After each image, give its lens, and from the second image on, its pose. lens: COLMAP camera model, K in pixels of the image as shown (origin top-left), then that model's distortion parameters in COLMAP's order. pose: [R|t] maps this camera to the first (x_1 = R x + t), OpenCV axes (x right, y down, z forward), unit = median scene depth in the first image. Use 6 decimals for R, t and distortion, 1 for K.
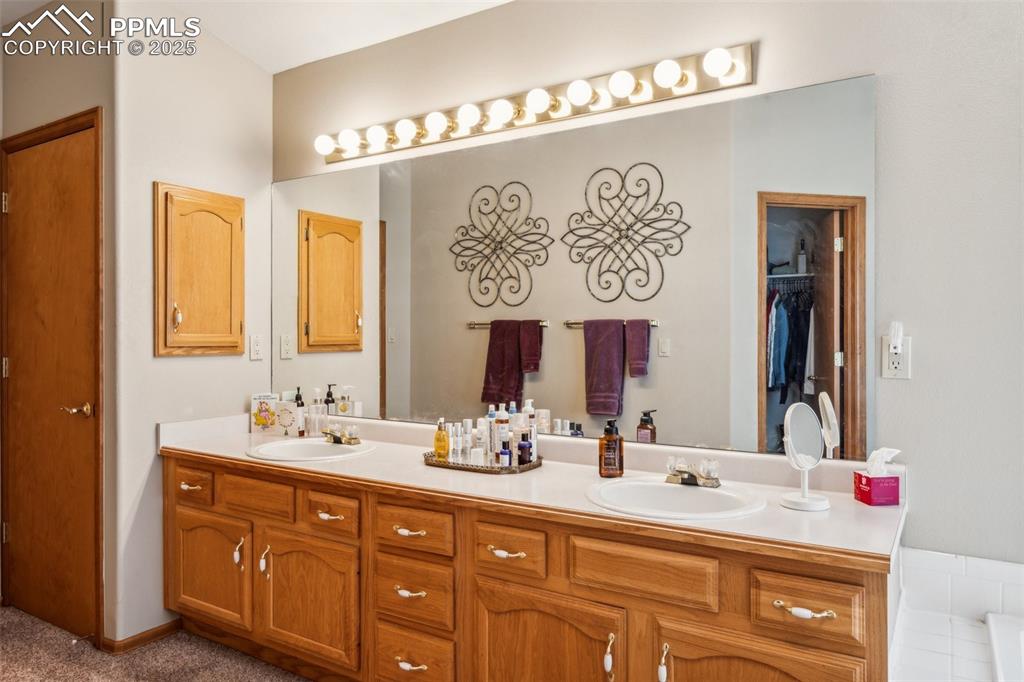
lens RADIAL K [[695.1, 0, 512.0], [0, 695.1, 341.0], [0, 0, 1]] dist [0.056582, 0.000190]
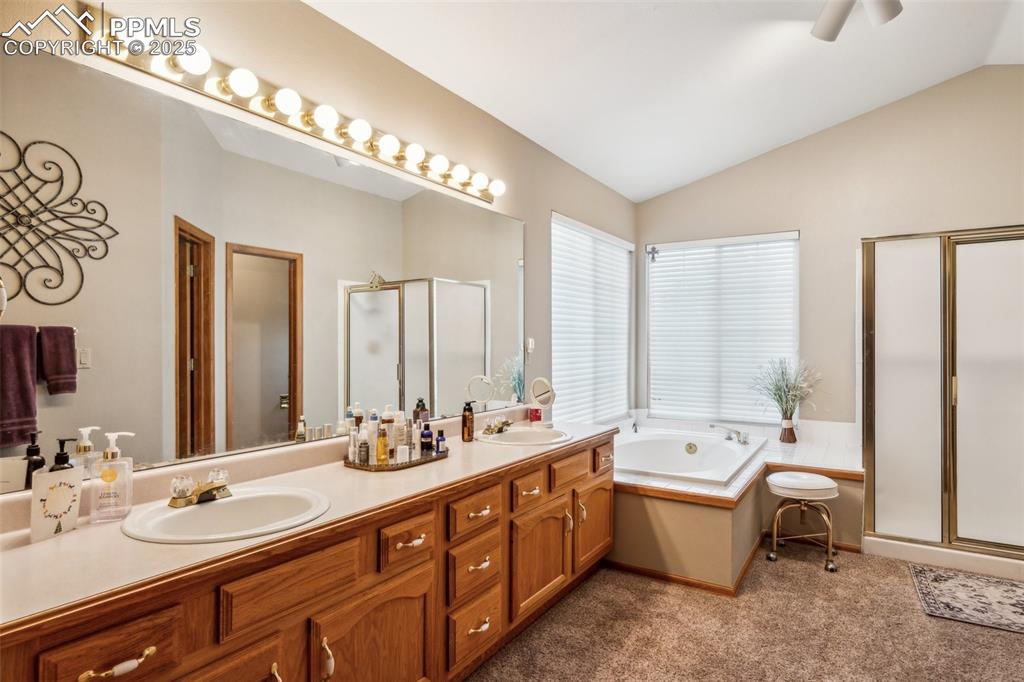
lens RADIAL K [[590.0, 0, 512.0], [0, 590.0, 341.0], [0, 0, 1]] dist [0.000796, 0.001082]
pose [[0.019649, 0.011524, 0.999741, -0.526640], [-0.004851, 0.999923, -0.011431, -0.008239], [-0.999795, -0.004625, 0.019703, 0.426833]]
